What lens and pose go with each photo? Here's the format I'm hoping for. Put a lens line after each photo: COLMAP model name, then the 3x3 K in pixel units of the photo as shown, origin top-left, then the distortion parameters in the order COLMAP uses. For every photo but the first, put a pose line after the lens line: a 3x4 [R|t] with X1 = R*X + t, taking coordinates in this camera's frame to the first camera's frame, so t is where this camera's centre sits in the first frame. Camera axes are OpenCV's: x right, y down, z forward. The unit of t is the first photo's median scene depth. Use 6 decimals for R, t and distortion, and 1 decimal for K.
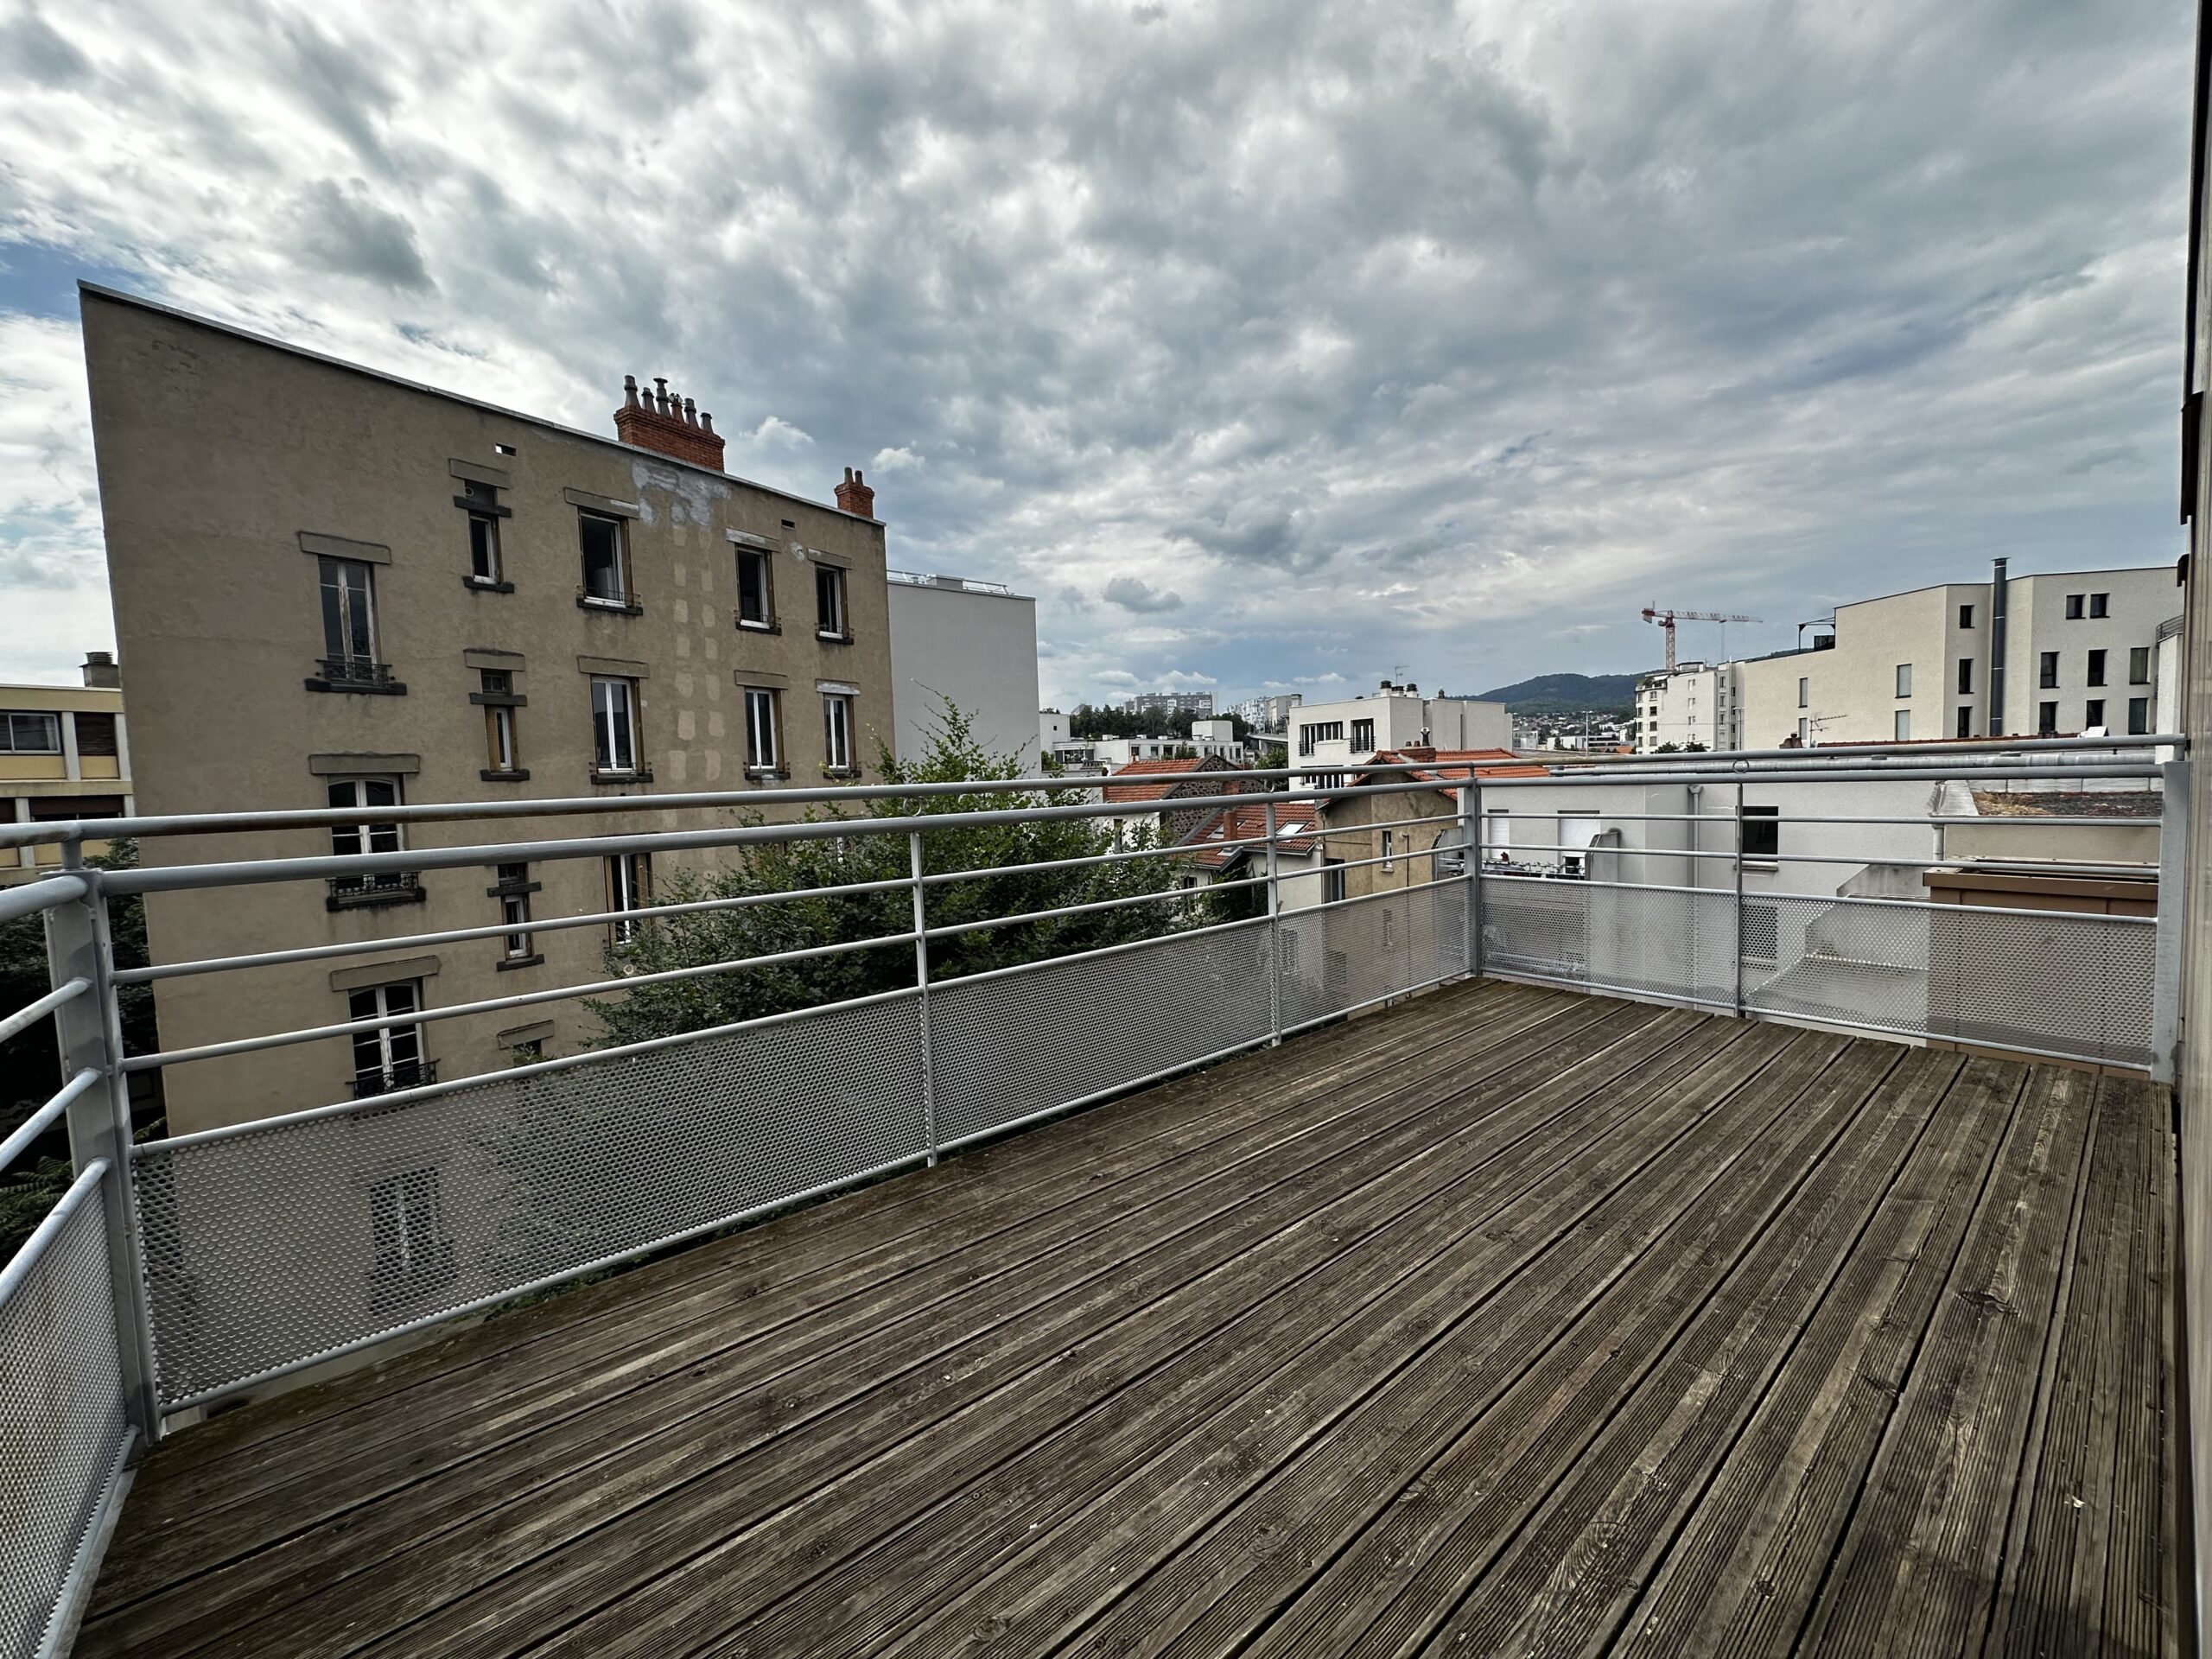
lens RADIAL K [[881.7, 0, 1109.9], [0, 881.7, 834.0], [0, 0, 1]] dist [-0.000723, -0.000064]
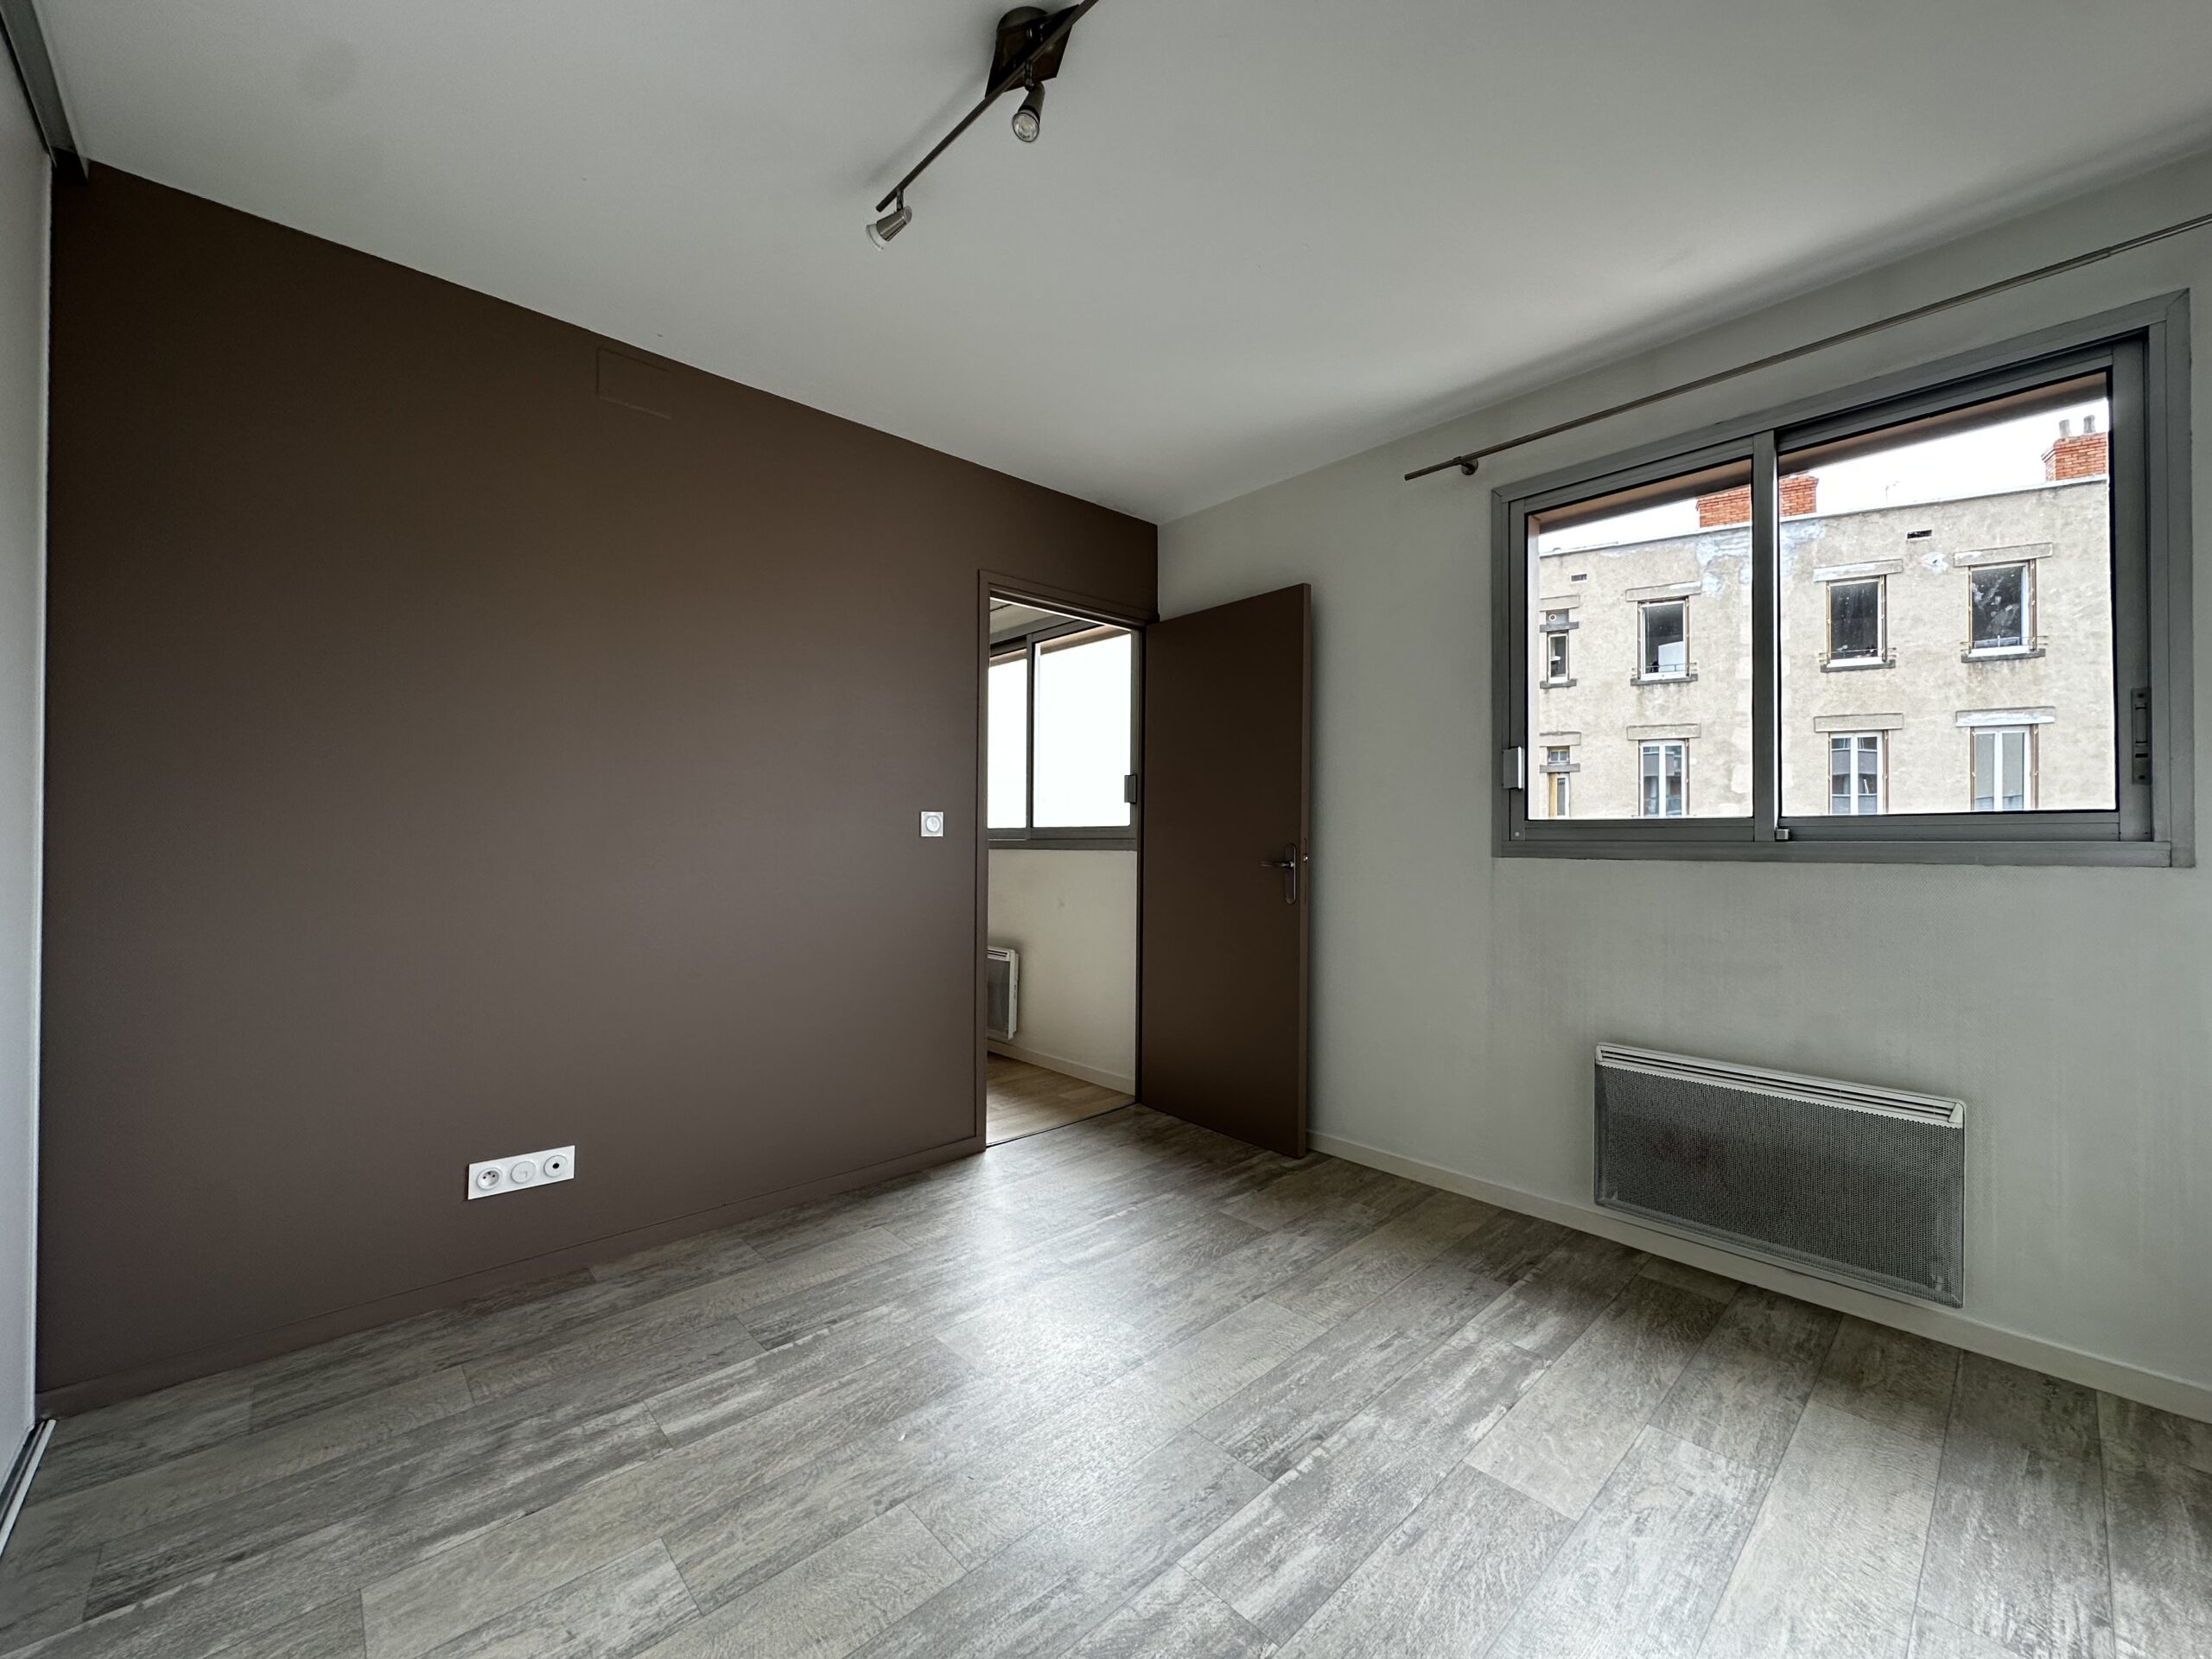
lens RADIAL K [[881.7, 0, 1095.1], [0, 881.7, 840.2], [0, 0, 1]] dist [-0.000723, -0.000064]
pose [[0.055729, 0.035312, -0.997821, 0.530528], [-0.069529, 0.997086, 0.031402, -0.033368], [0.996022, 0.067627, 0.058022, 0.208584]]
